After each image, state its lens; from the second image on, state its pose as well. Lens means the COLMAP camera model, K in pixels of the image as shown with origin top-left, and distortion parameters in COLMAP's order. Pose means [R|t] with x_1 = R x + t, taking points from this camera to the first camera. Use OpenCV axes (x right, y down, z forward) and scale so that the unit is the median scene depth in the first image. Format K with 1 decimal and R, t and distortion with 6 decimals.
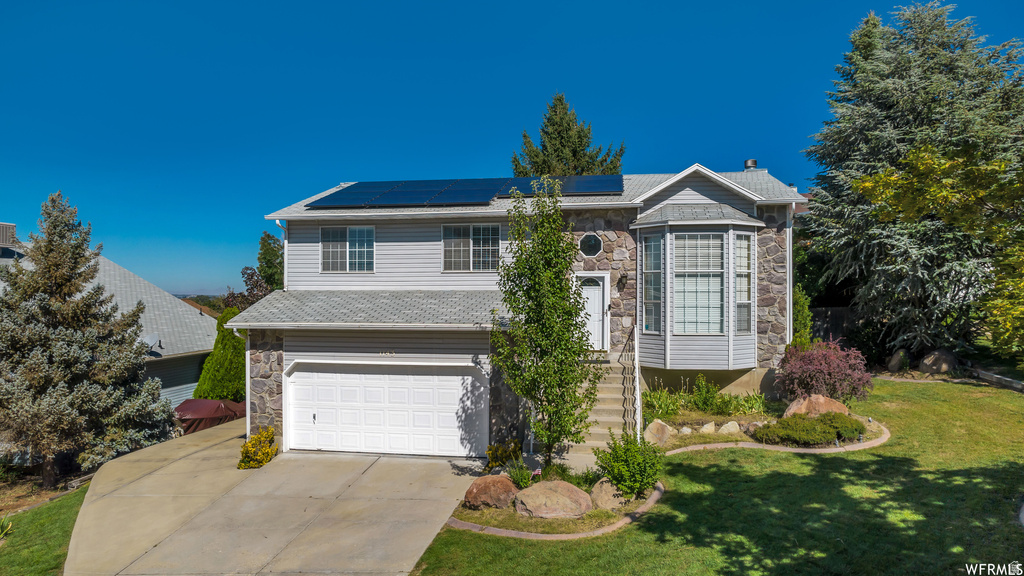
lens RADIAL K [[660.2, 0, 570.1], [0, 660.2, 304.9], [0, 0, 1]] dist [-0.073632, 0.061905]
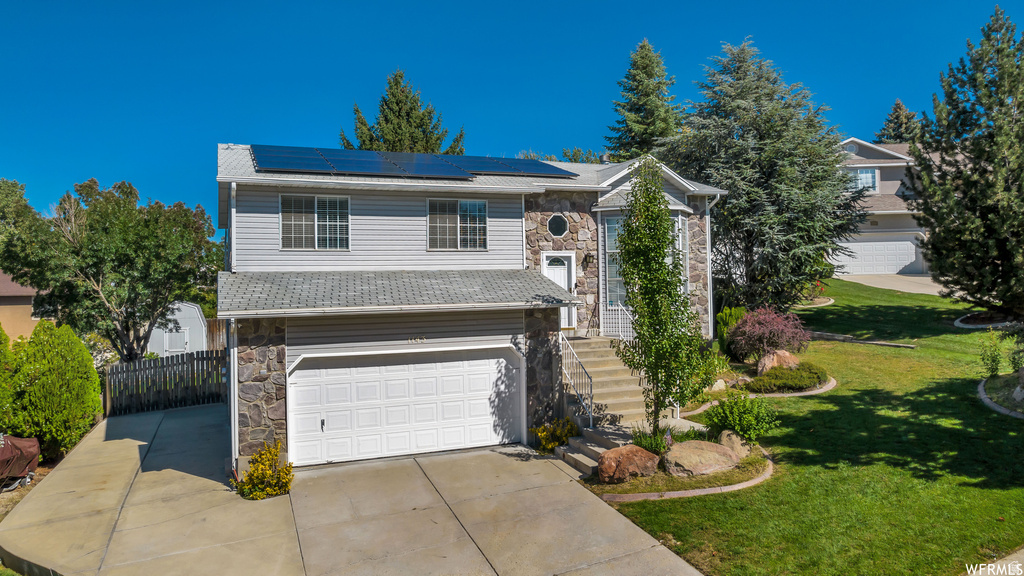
lens RADIAL K [[660.2, 0, 510.9], [0, 660.2, 291.9], [0, 0, 1]] dist [-0.073632, 0.061905]
pose [[0.868323, -0.022126, 0.495506, -0.564246], [0.030381, 0.999501, -0.008608, 0.019653], [-0.495069, 0.022528, 0.868562, 0.154800]]
